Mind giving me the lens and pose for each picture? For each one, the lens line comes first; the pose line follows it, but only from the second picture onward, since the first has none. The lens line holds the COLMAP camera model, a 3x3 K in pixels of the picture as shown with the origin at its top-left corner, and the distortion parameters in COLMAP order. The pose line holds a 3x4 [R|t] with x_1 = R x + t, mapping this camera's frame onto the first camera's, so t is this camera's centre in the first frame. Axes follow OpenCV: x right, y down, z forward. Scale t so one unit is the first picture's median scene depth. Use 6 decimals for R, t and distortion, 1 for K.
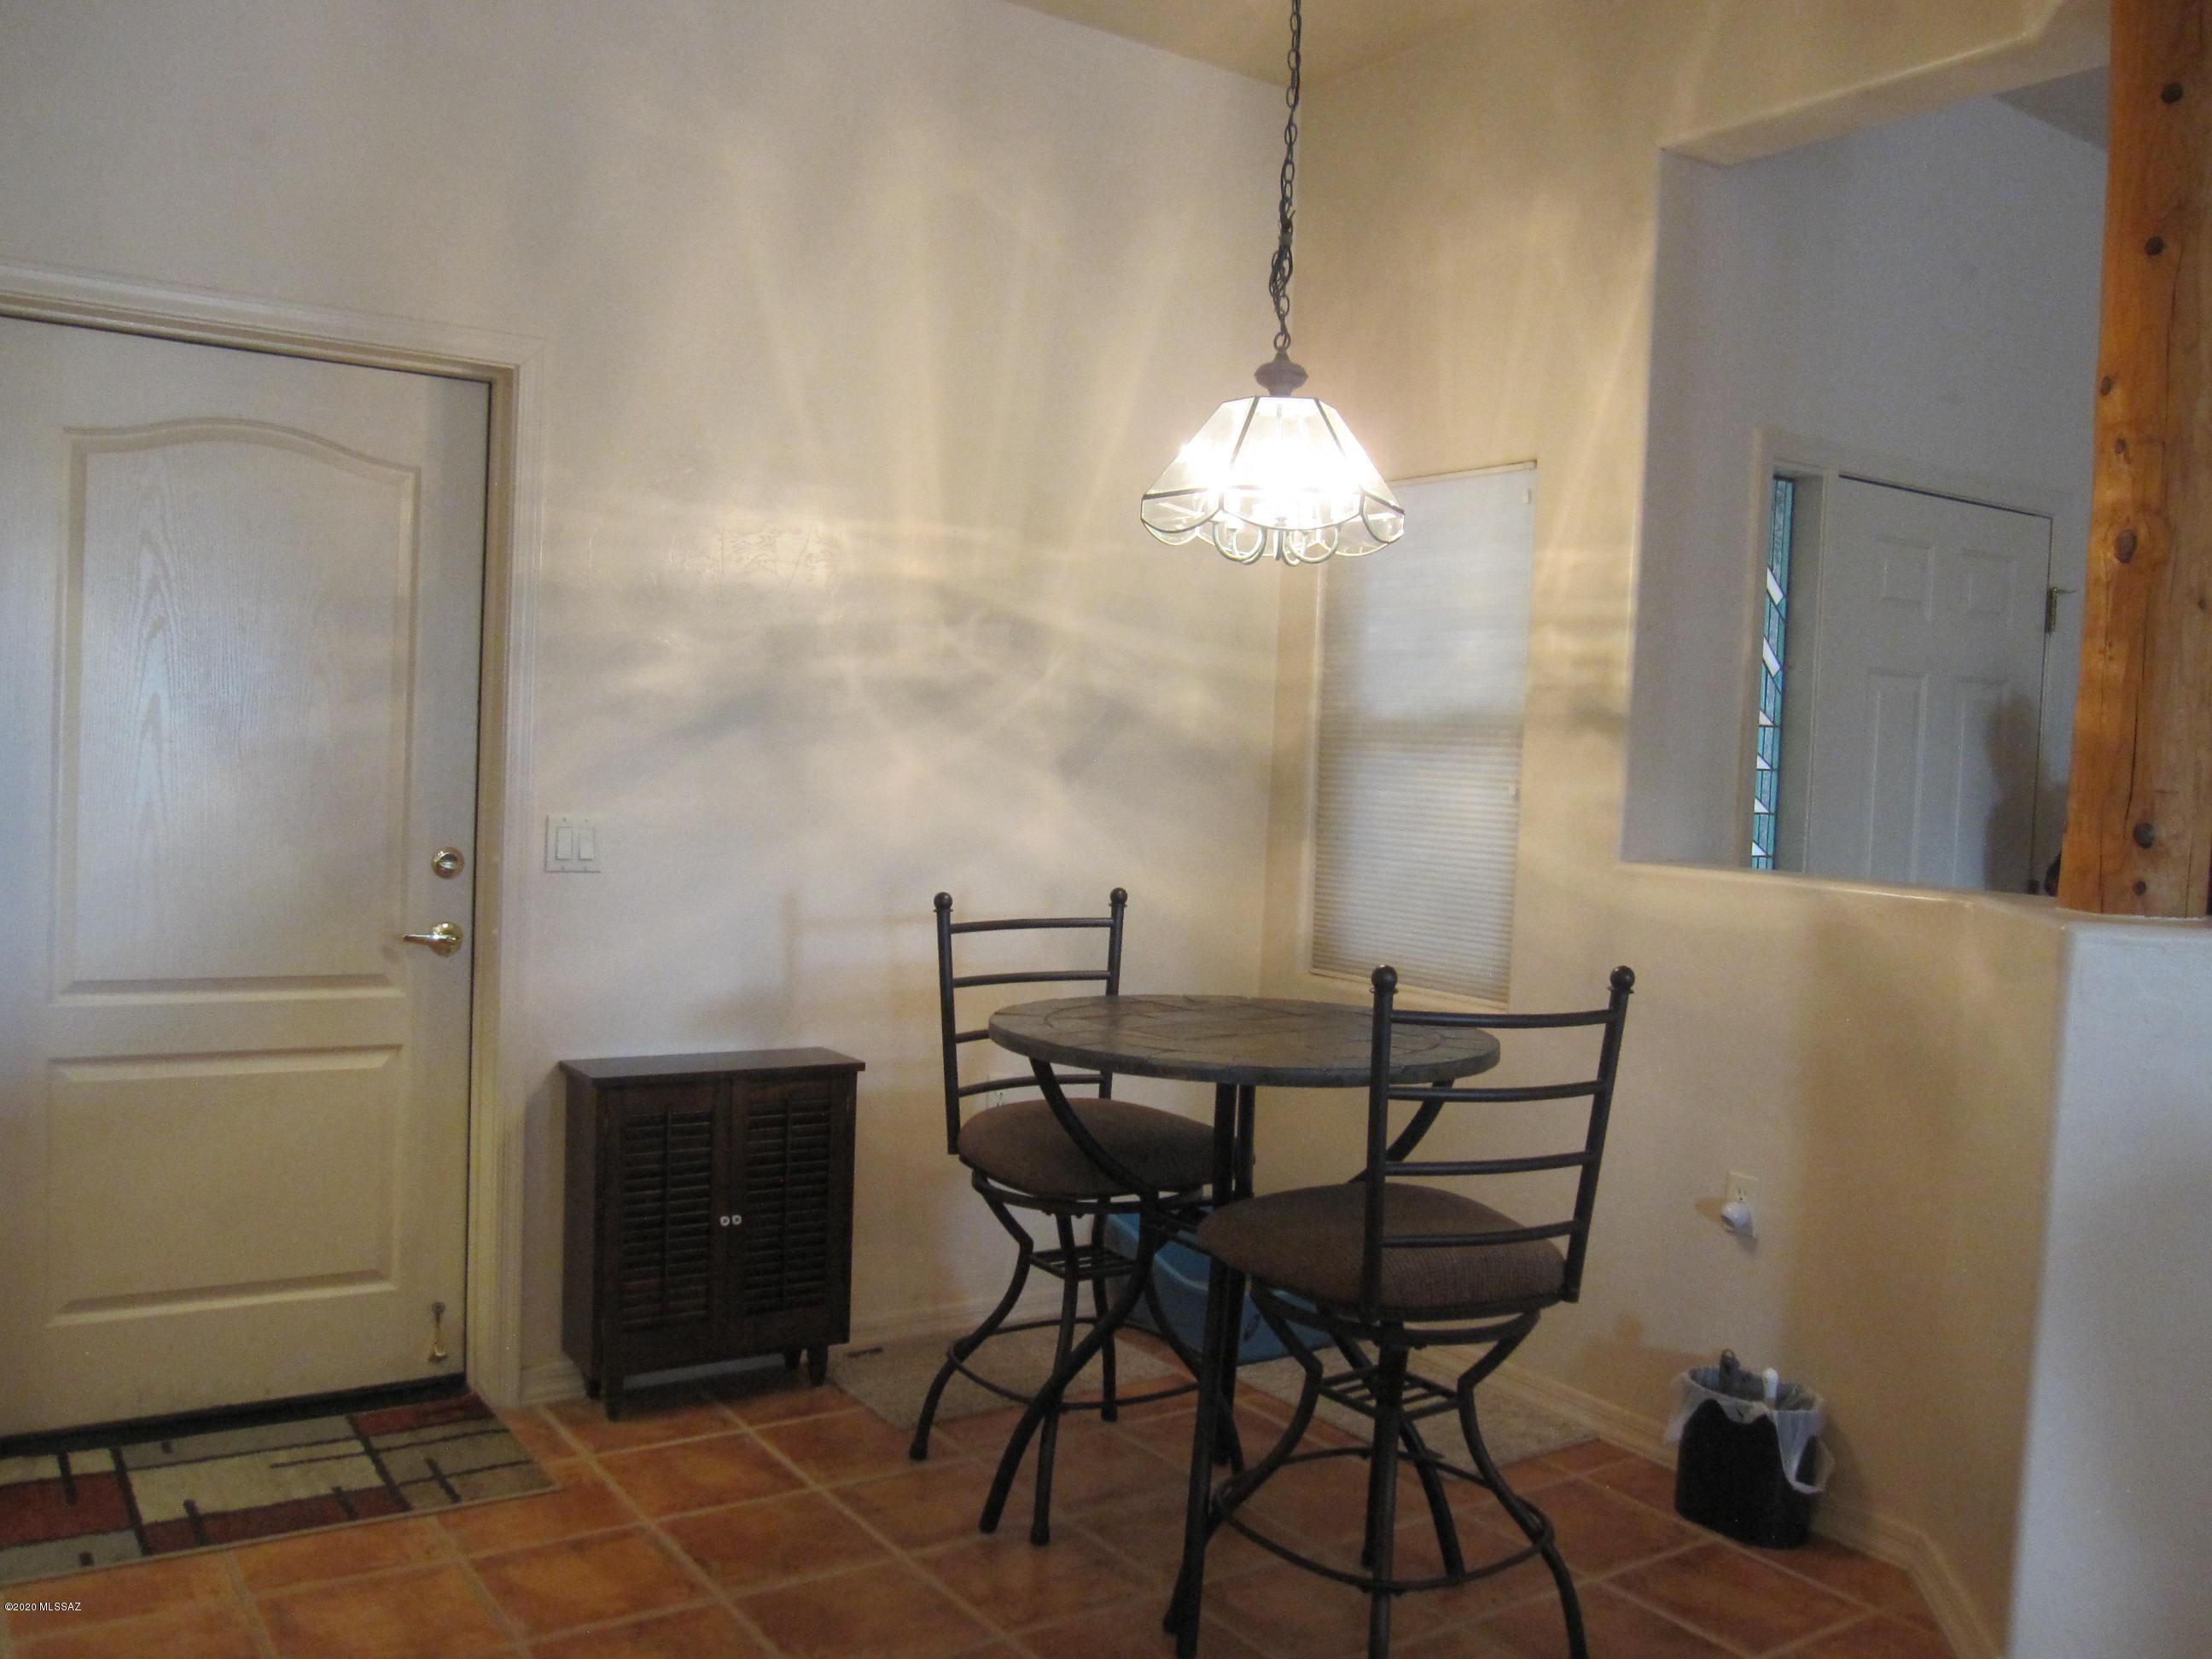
lens RADIAL K [[1825.9, 0, 1104.7], [0, 1825.9, 837.2], [0, 0, 1]] dist [-0.070222, 0.040982]
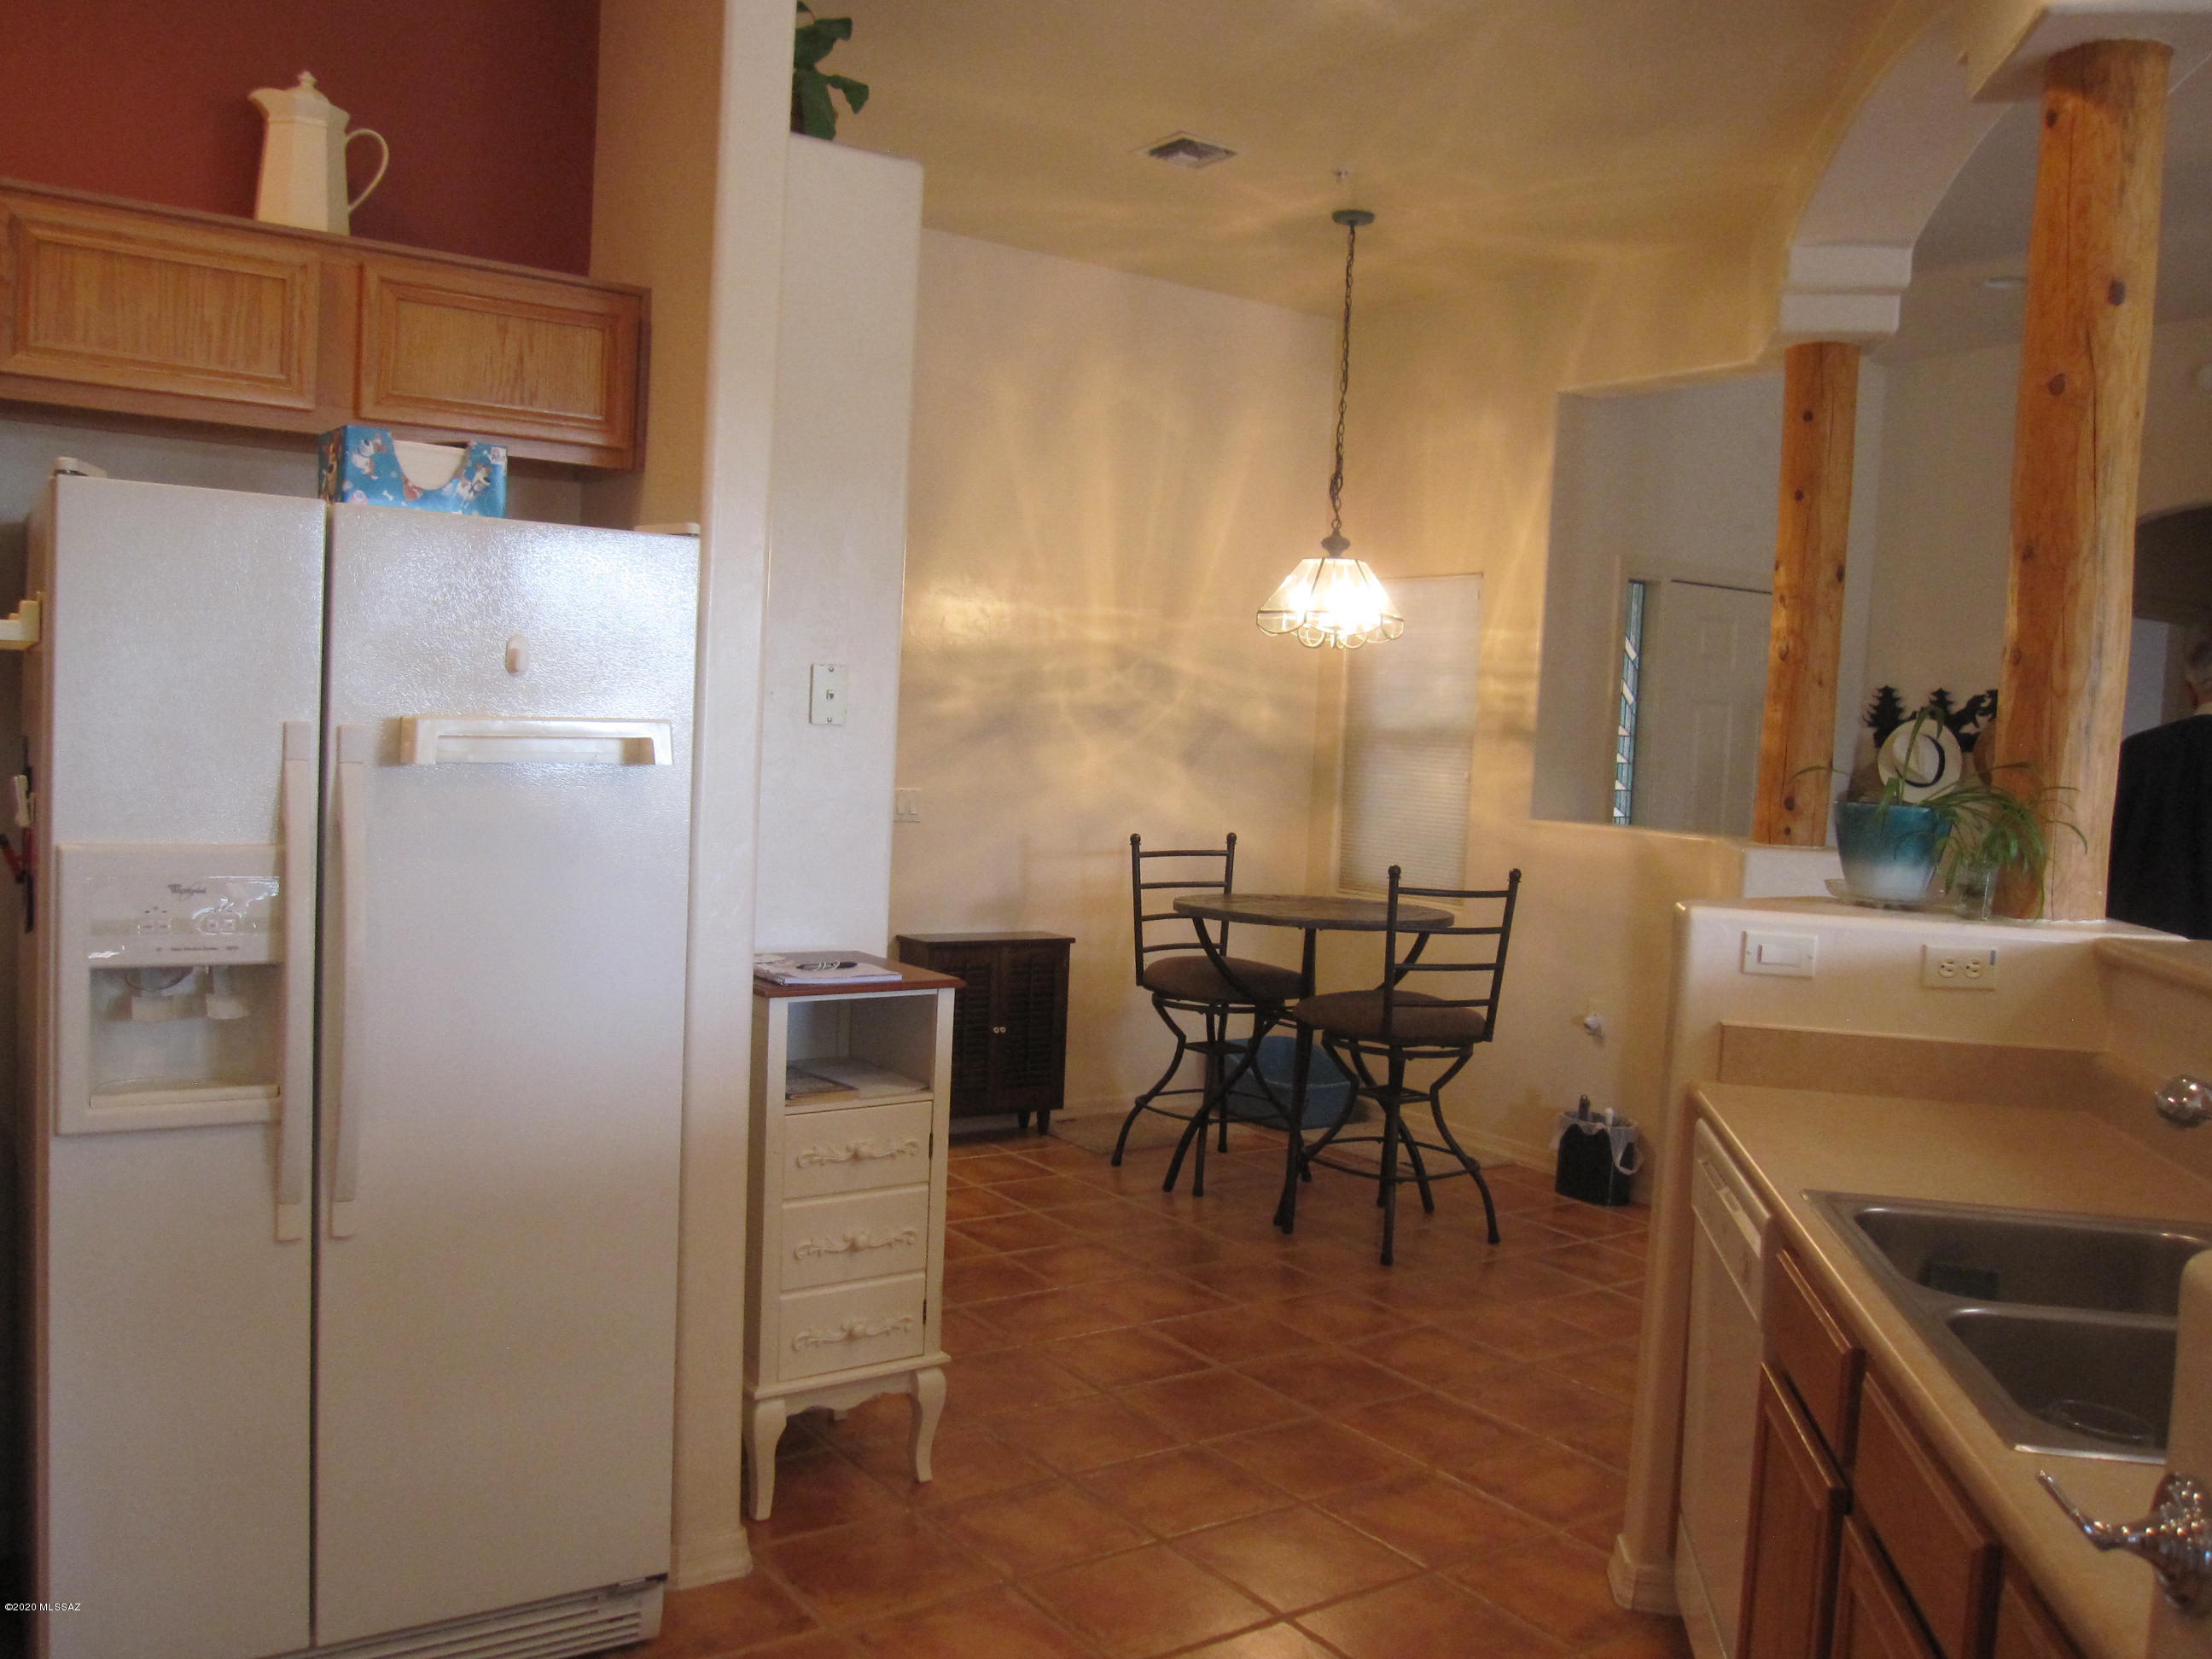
lens RADIAL K [[1825.9, 0, 1104.7], [0, 1825.9, 837.2], [0, 0, 1]] dist [-0.070222, 0.040982]
pose [[0.999933, 0.004753, 0.010540, -0.133042], [-0.004917, 0.999867, 0.015570, 0.006668], [-0.010465, -0.015621, 0.999823, -0.713757]]
